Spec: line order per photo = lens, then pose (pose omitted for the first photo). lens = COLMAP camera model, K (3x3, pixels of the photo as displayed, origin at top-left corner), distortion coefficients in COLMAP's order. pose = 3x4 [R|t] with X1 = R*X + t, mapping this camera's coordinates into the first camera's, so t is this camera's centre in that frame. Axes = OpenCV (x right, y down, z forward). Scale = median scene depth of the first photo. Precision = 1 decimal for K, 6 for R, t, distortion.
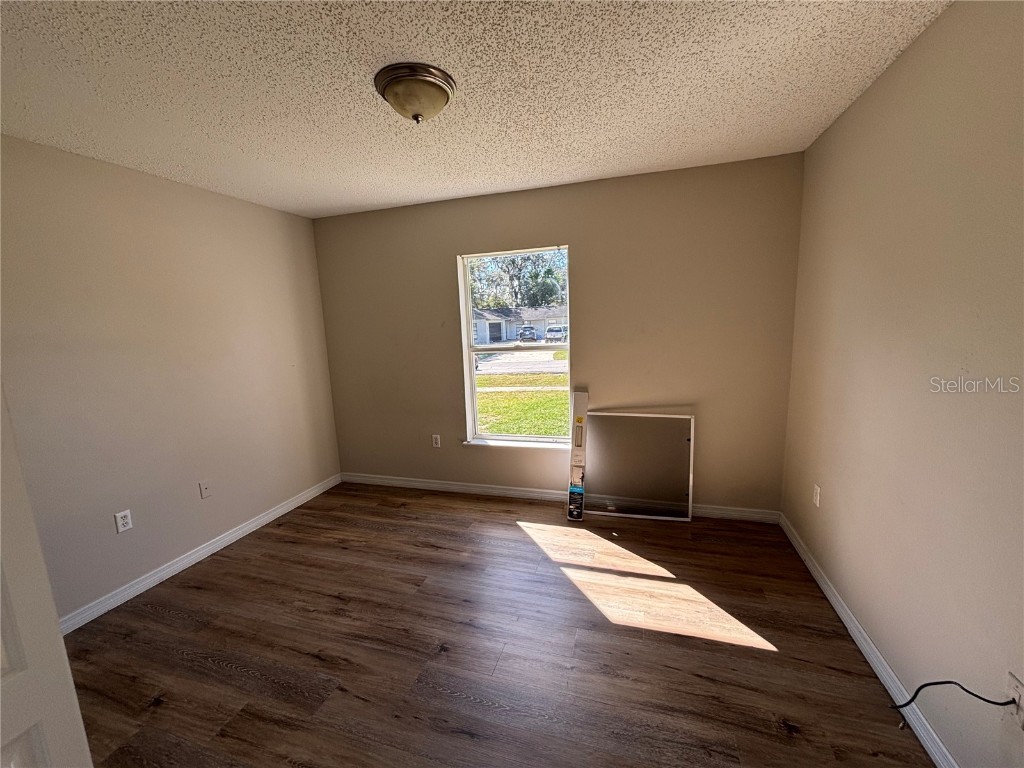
lens RADIAL K [[411.4, 0, 512.2], [0, 411.4, 378.8], [0, 0, 1]] dist [0.001720, -0.001982]
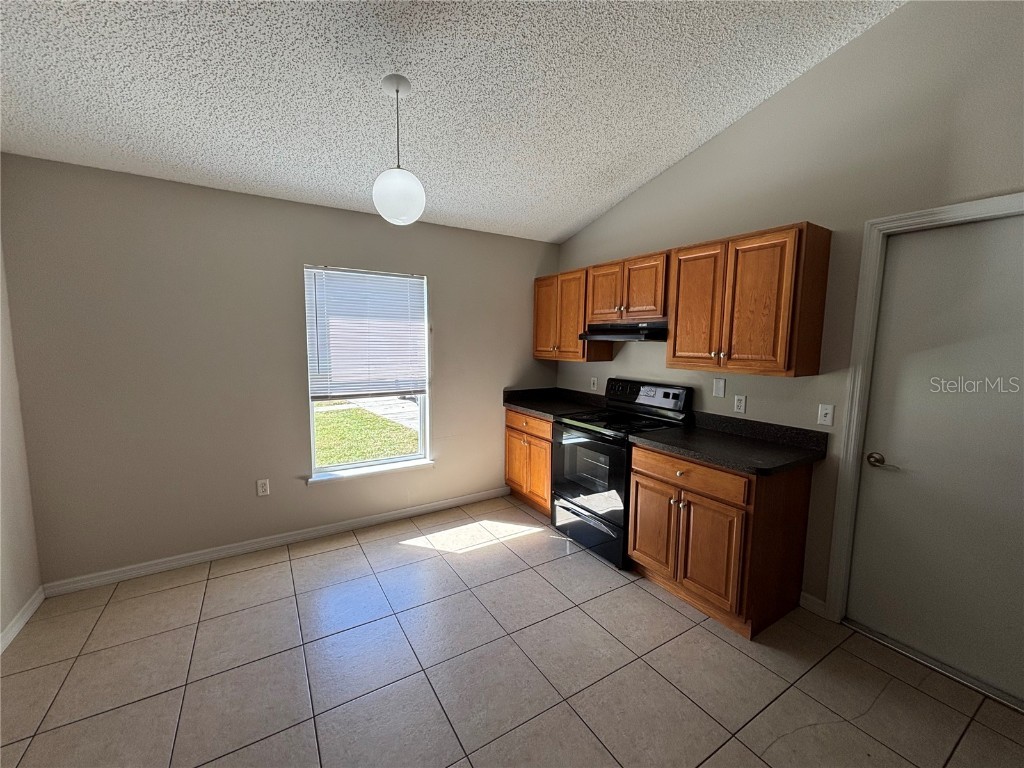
lens RADIAL K [[411.4, 0, 505.7], [0, 411.4, 384.9], [0, 0, 1]] dist [0.001720, -0.001982]
pose [[0.664363, -0.043091, 0.746167, -0.484135], [0.074763, 0.997161, -0.008980, -0.007308], [-0.743662, 0.061752, 0.665698, 0.102142]]
